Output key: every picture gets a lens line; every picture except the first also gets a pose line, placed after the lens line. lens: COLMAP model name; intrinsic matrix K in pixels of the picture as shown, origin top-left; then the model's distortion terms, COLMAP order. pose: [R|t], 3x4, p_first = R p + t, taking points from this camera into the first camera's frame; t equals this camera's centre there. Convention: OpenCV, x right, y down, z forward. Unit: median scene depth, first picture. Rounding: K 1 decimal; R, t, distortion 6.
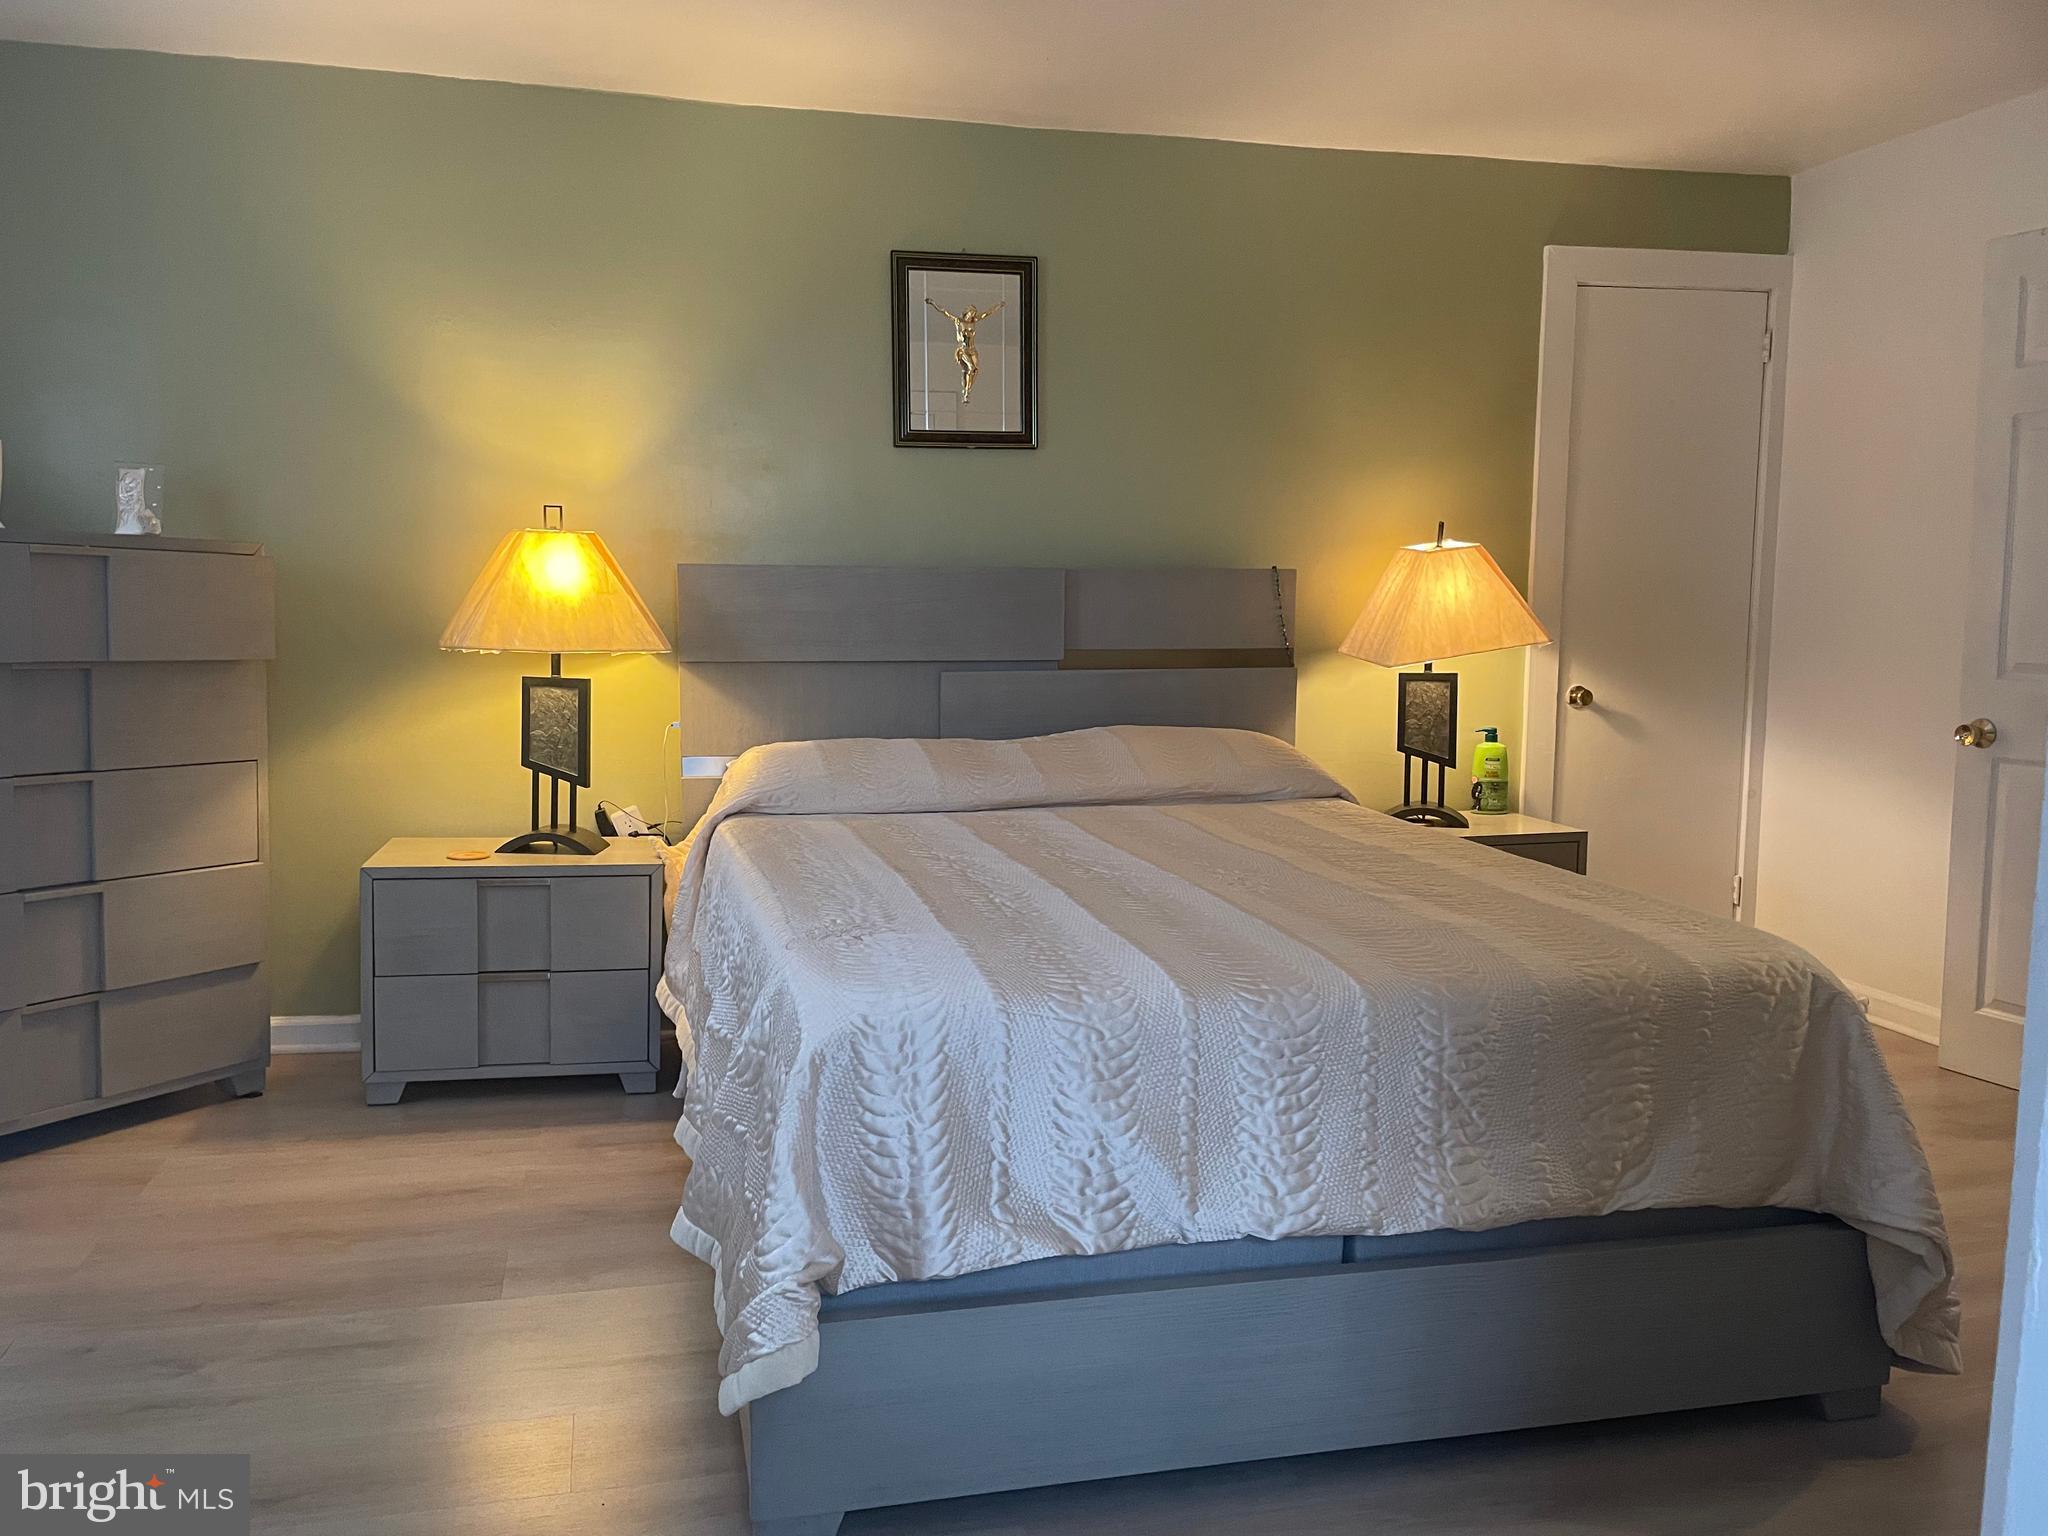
lens RADIAL K [[1545.0, 0, 1032.2], [0, 1545.0, 742.4], [0, 0, 1]] dist [0.090825, -0.118855]
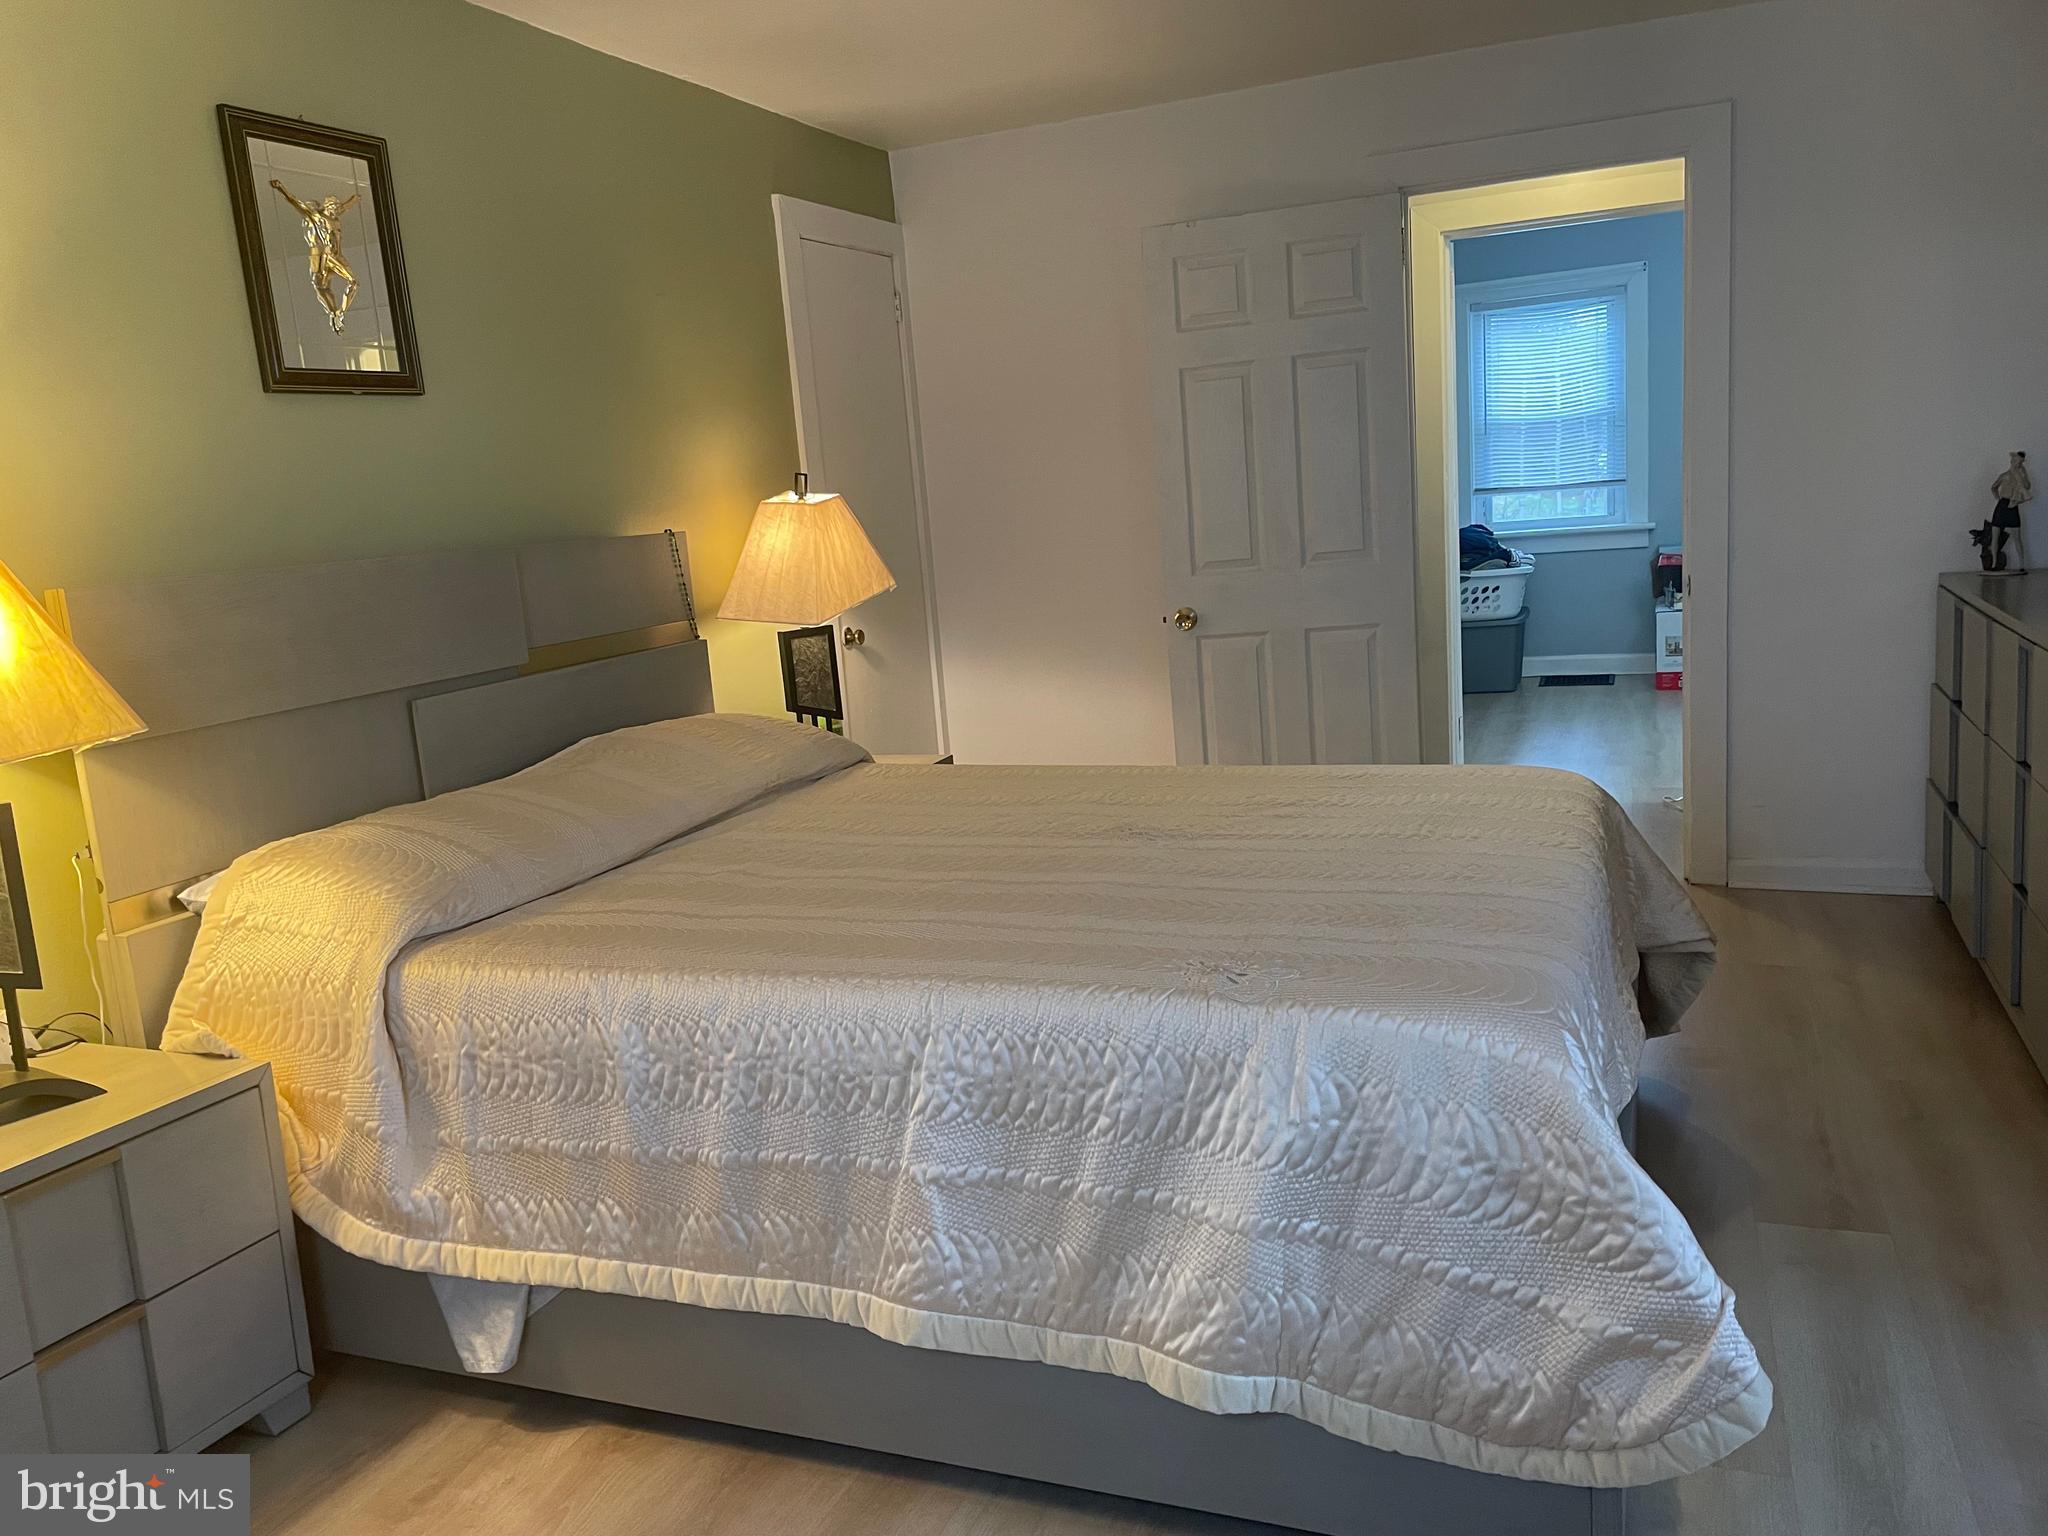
lens RADIAL K [[1545.0, 0, 1032.2], [0, 1545.0, 742.4], [0, 0, 1]] dist [0.090825, -0.118855]
pose [[0.588904, -0.179436, 0.788032, -0.442345], [0.158054, 0.981785, 0.105438, -0.054109], [-0.792598, 0.062459, 0.606537, 0.297678]]
